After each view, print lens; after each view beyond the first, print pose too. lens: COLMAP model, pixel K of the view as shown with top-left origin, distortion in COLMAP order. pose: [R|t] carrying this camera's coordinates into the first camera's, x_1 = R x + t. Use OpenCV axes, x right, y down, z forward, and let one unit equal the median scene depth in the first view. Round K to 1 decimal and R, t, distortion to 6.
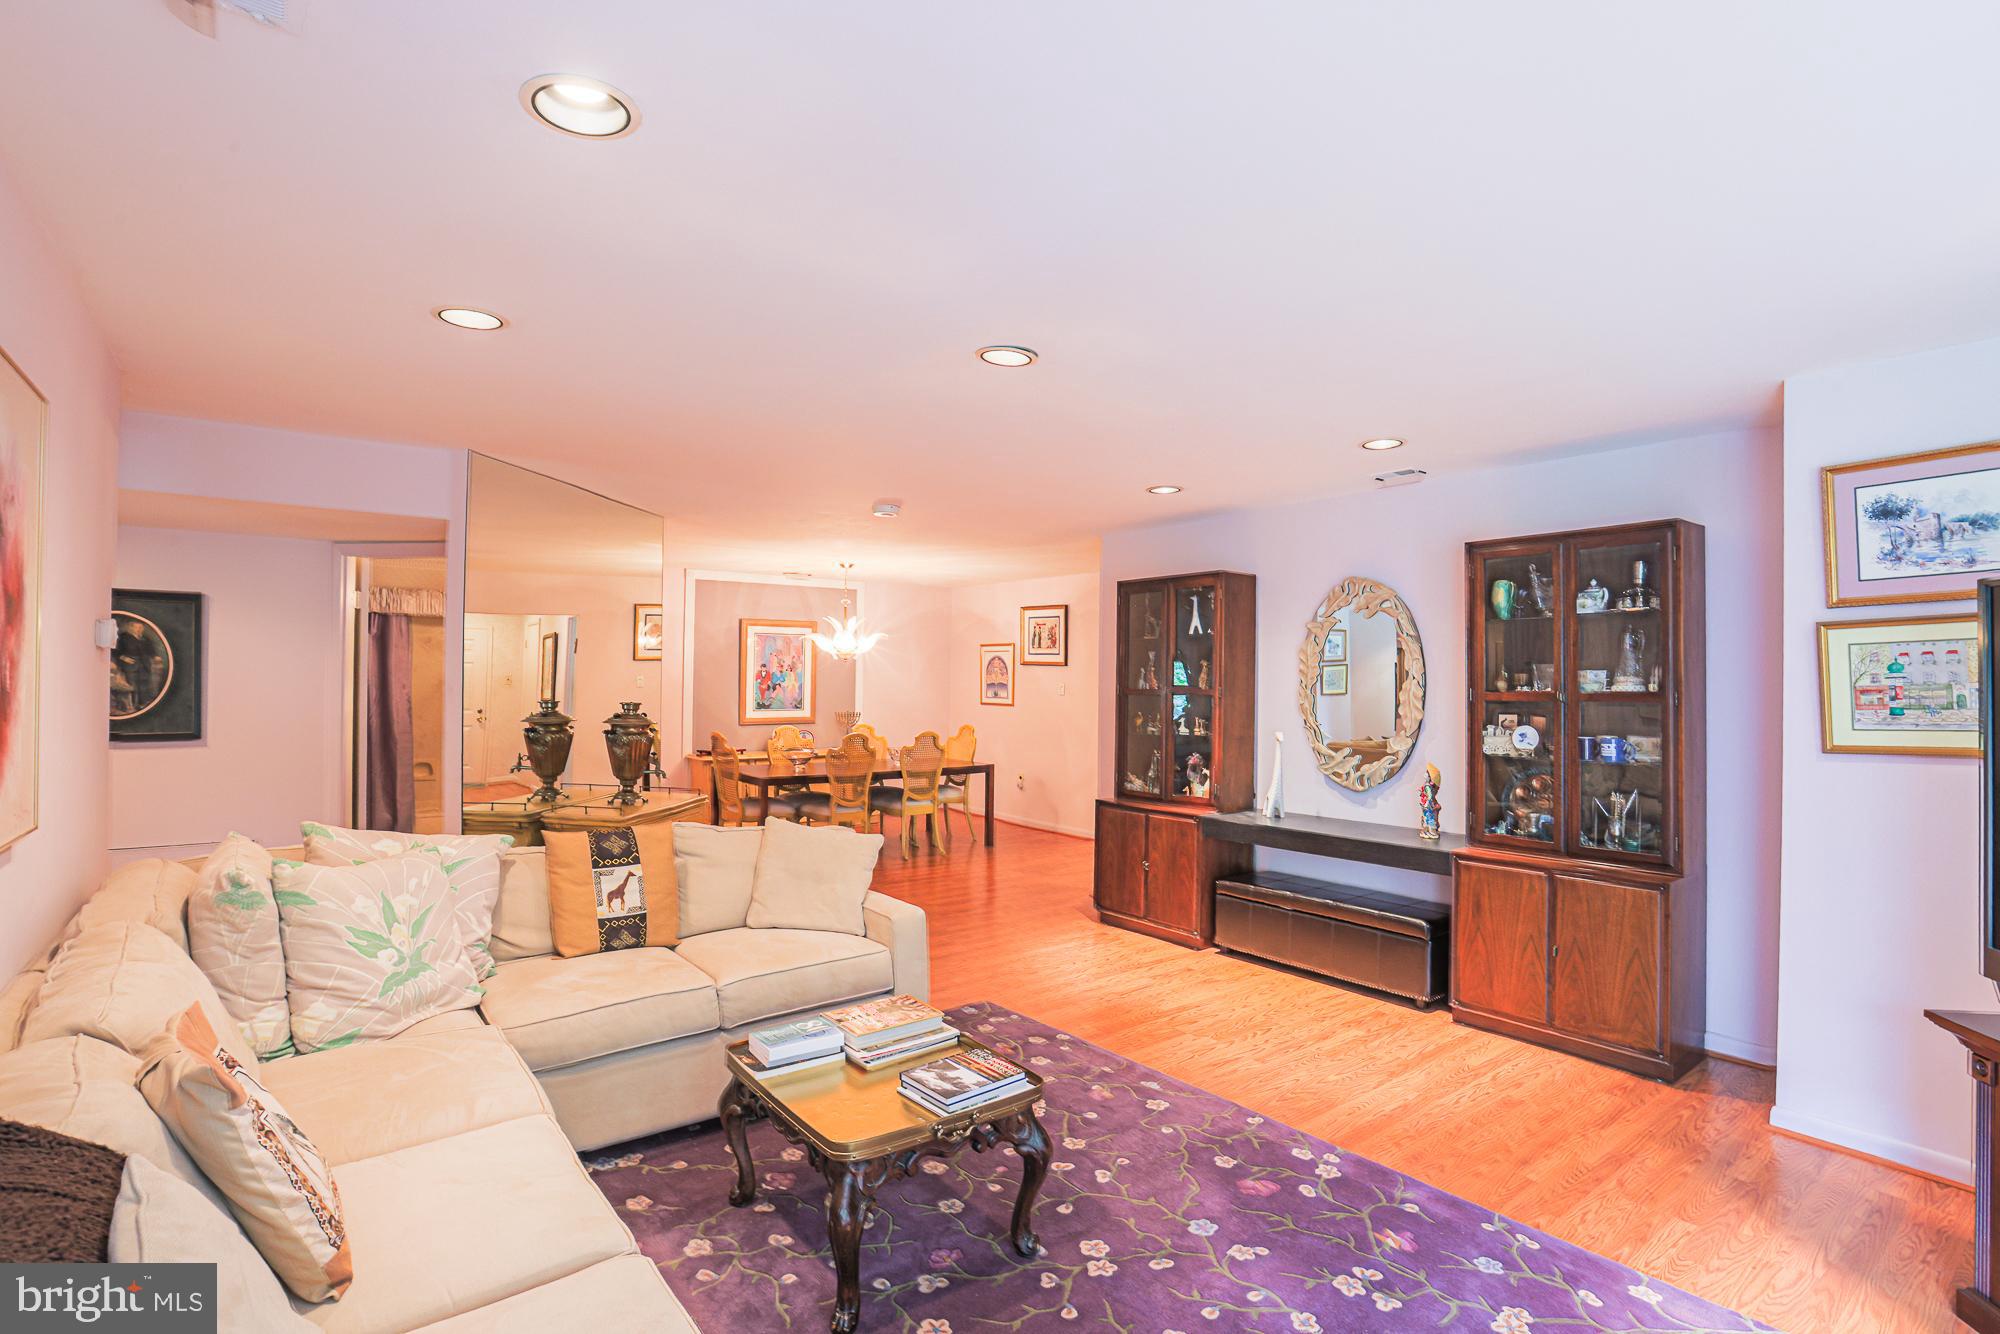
lens RADIAL K [[969.4, 0, 988.3], [0, 969.4, 671.5], [0, 0, 1]] dist [-0.040642, 0.000134]
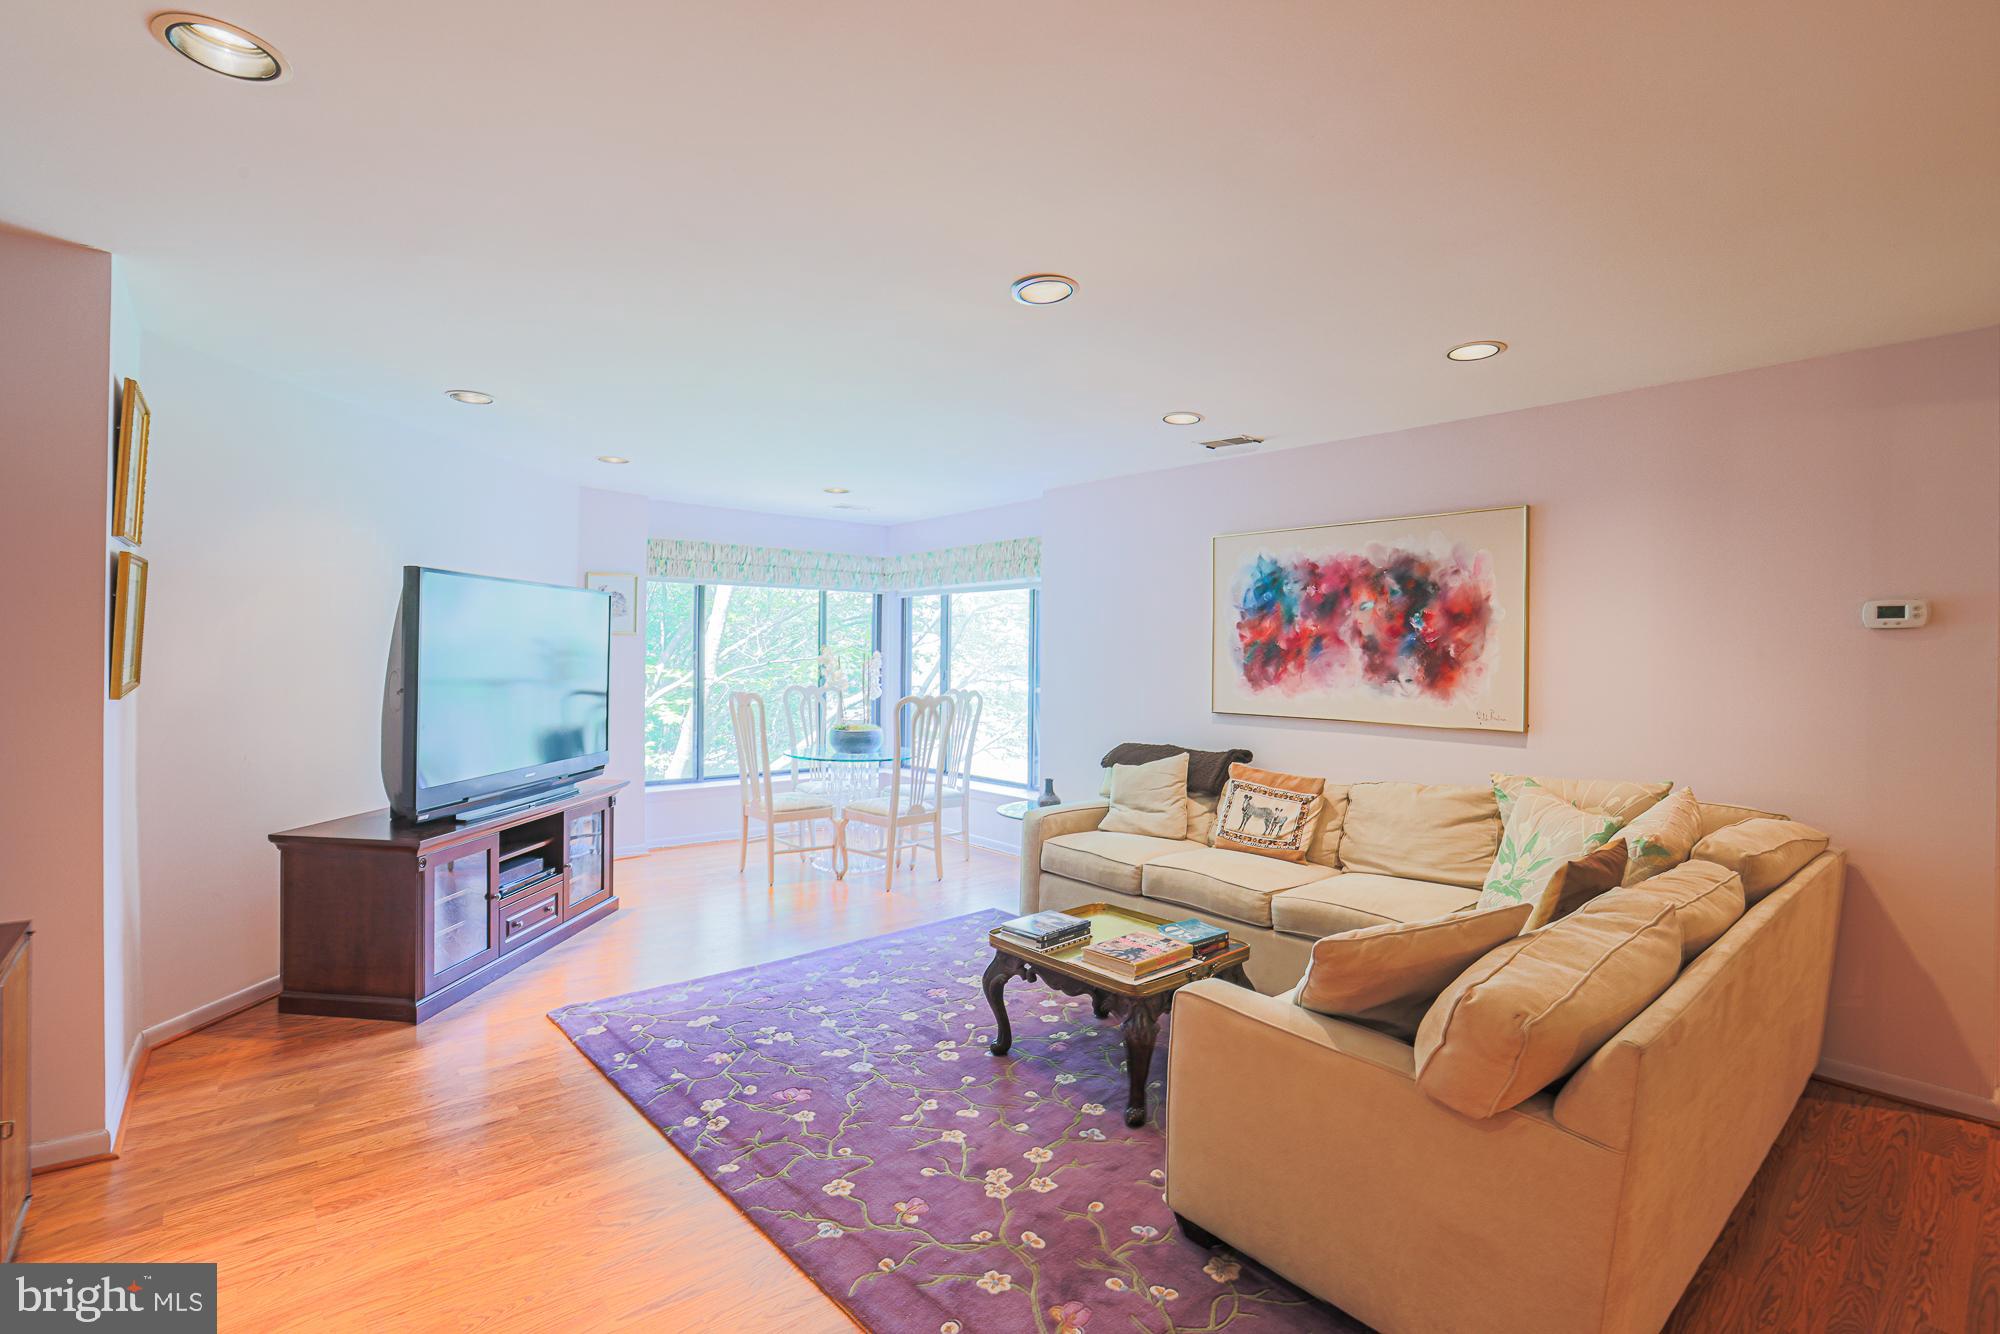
lens RADIAL K [[921.1, 0, 996.1], [0, 921.1, 654.5], [0, 0, 1]] dist [-0.053925, 0.016703]
pose [[-0.996780, -0.021797, -0.077169, 0.045765], [-0.020897, 0.999704, -0.012461, 0.013498], [0.077417, -0.010809, -0.996940, 0.678434]]
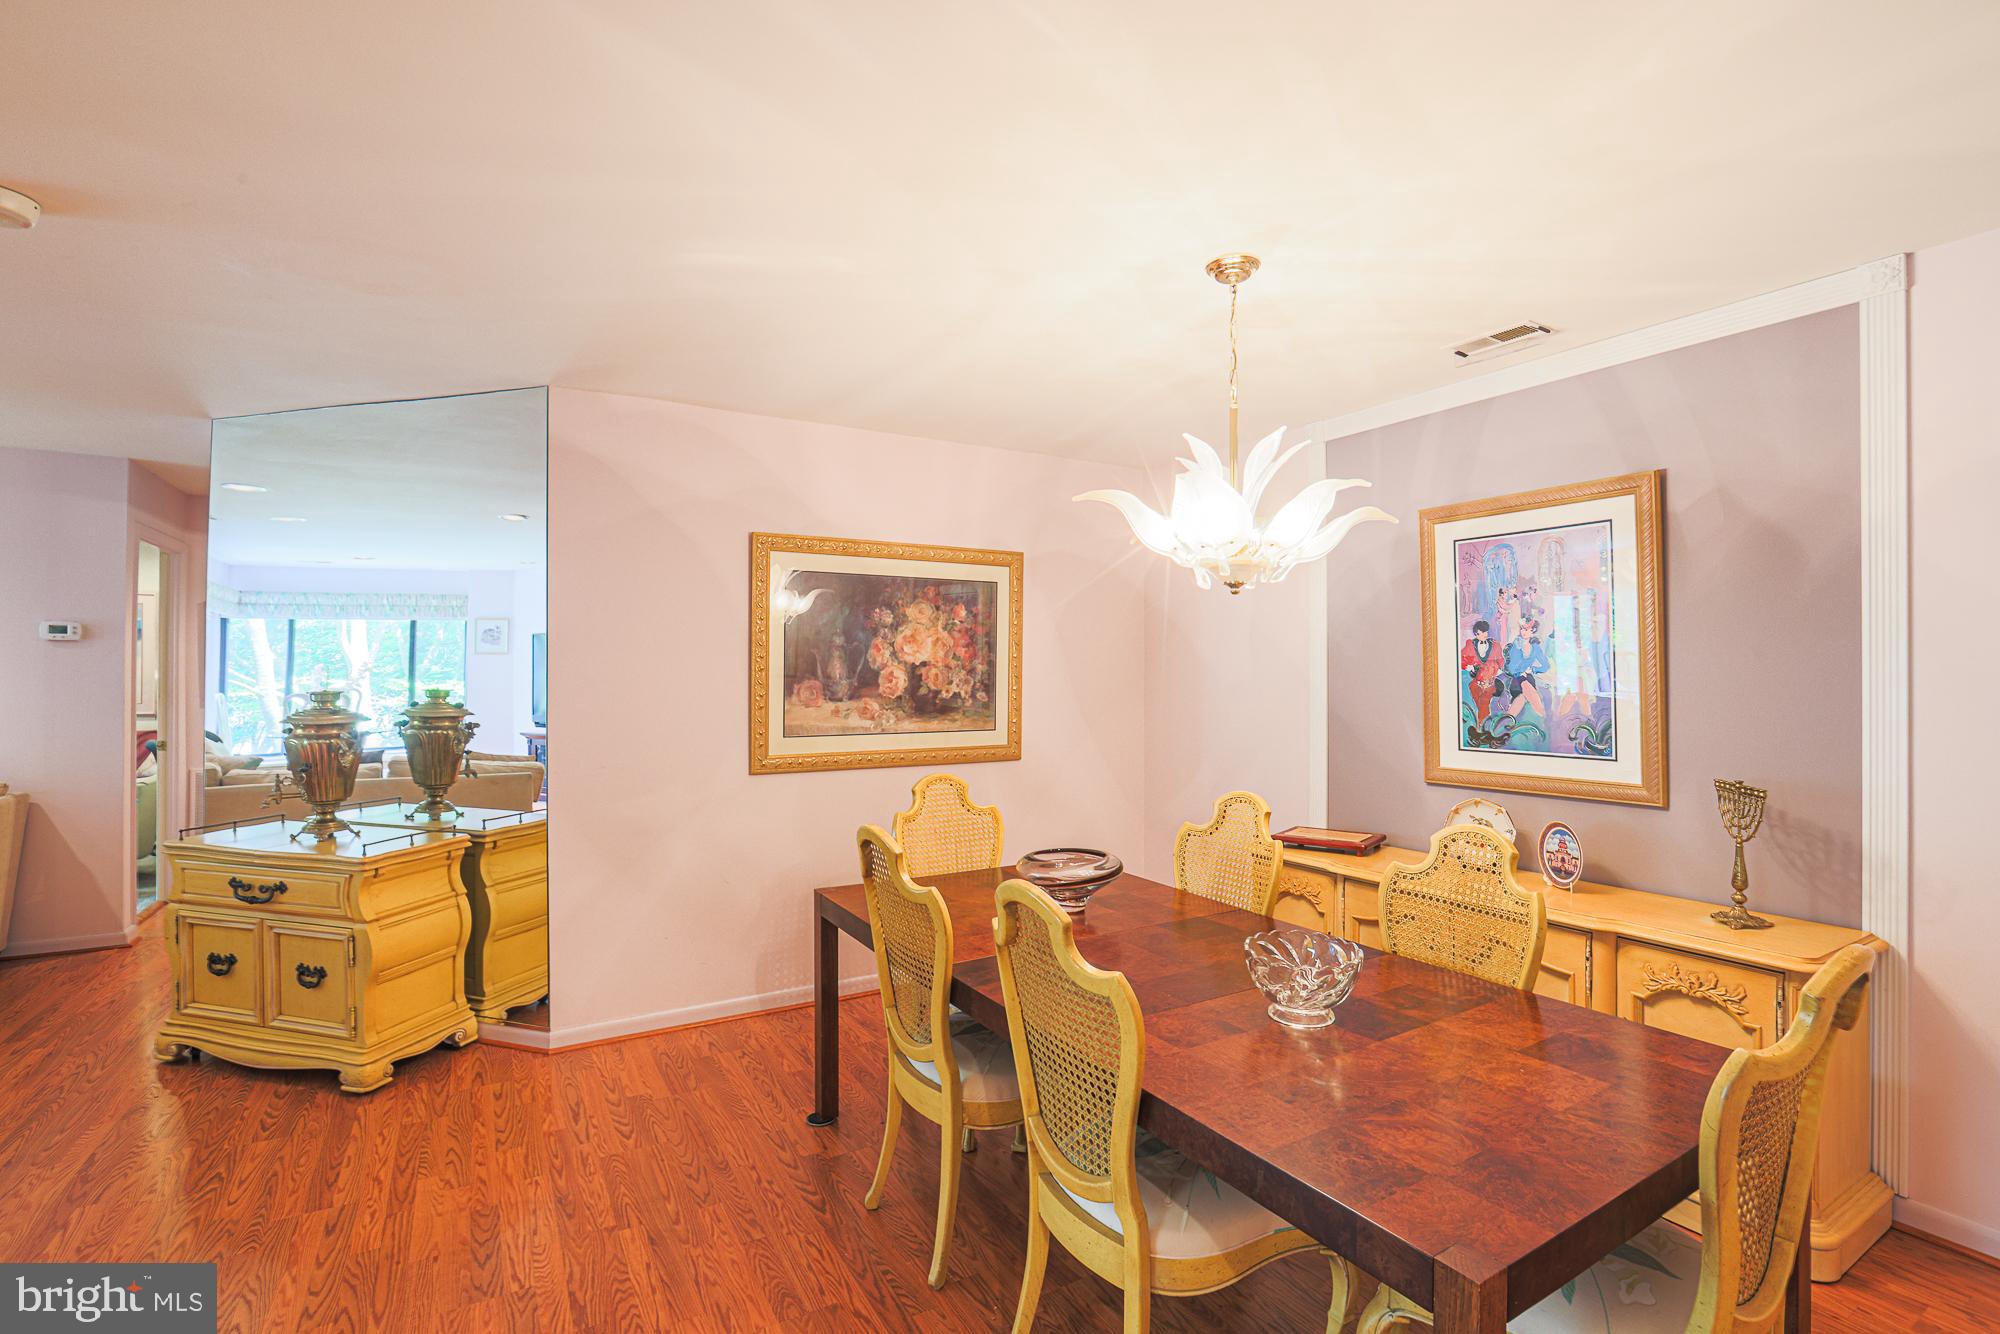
lens RADIAL K [[892.1, 0, 1003.3], [0, 892.1, 665.1], [0, 0, 1]] dist [-0.031614, -0.000129]
pose [[-0.086000, -0.017643, -0.996139, 0.125070], [0.001193, 0.999841, -0.017811, 0.015821], [0.996294, -0.002720, -0.085965, 0.953351]]
